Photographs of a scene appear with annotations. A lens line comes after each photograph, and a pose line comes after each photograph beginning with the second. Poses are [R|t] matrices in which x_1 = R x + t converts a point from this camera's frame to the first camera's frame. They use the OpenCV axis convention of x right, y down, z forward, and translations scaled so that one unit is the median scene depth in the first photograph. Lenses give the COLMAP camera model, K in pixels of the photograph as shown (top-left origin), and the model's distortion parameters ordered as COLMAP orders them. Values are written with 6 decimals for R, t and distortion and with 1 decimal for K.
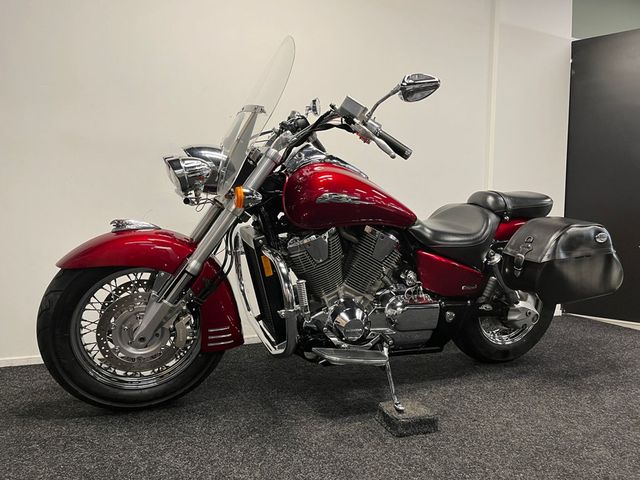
lens RADIAL K [[486.6, 0, 320.0], [0, 486.6, 240.0], [0, 0, 1]] dist [0.042452, -0.002836]
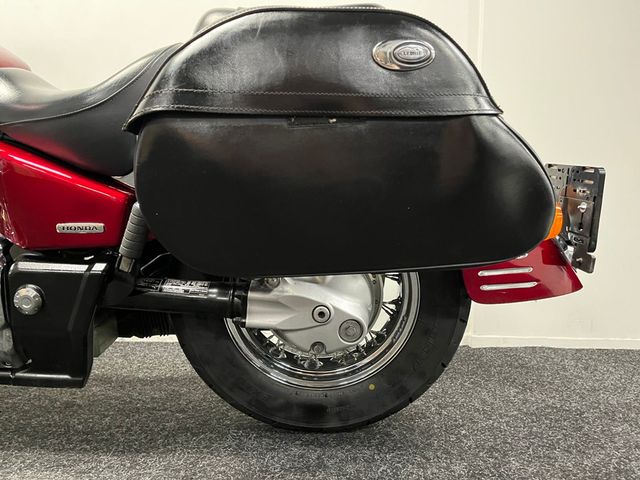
lens RADIAL K [[486.6, 0, 320.0], [0, 486.6, 240.0], [0, 0, 1]] dist [0.042452, -0.002836]
pose [[0.924927, 0.012690, -0.379933, 0.732987], [-0.023820, 0.999413, -0.024609, 0.129165], [0.379397, 0.031811, 0.924687, 0.828753]]
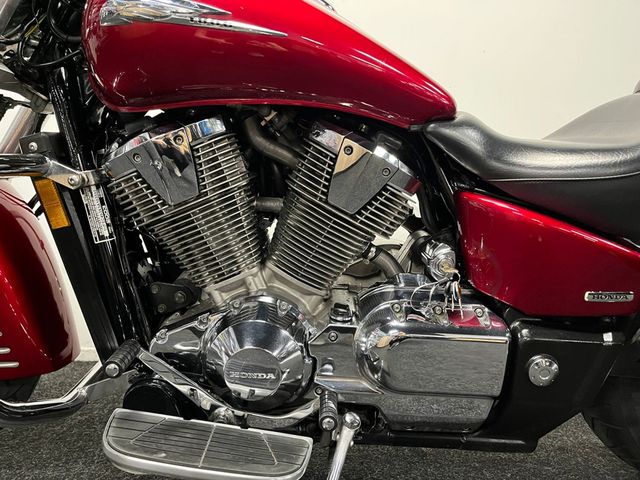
lens RADIAL K [[486.6, 0, 320.0], [0, 486.6, 240.0], [0, 0, 1]] dist [0.042452, -0.002836]
pose [[0.930585, 0.037970, -0.364100, 0.277274], [-0.043678, 0.999018, -0.007453, 0.078434], [0.363460, 0.022839, 0.931330, 0.679630]]
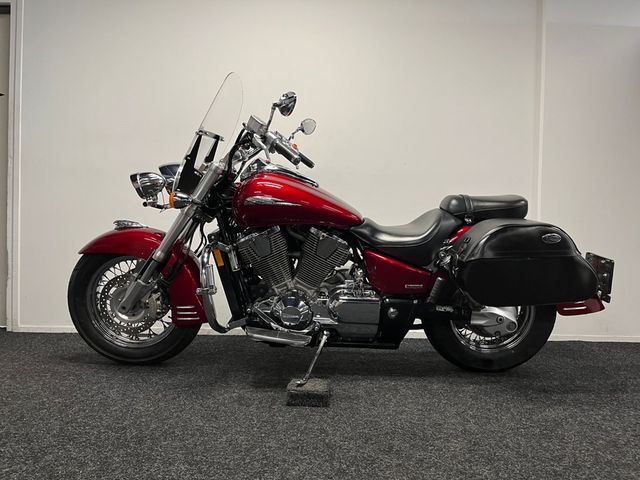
lens RADIAL K [[486.6, 0, 320.0], [0, 486.6, 240.0], [0, 0, 1]] dist [0.042452, -0.002836]
pose [[0.921261, 0.005330, -0.388908, 0.609109], [-0.025658, 0.998561, -0.047096, 0.060764], [0.388097, 0.053366, 0.920072, -0.038683]]
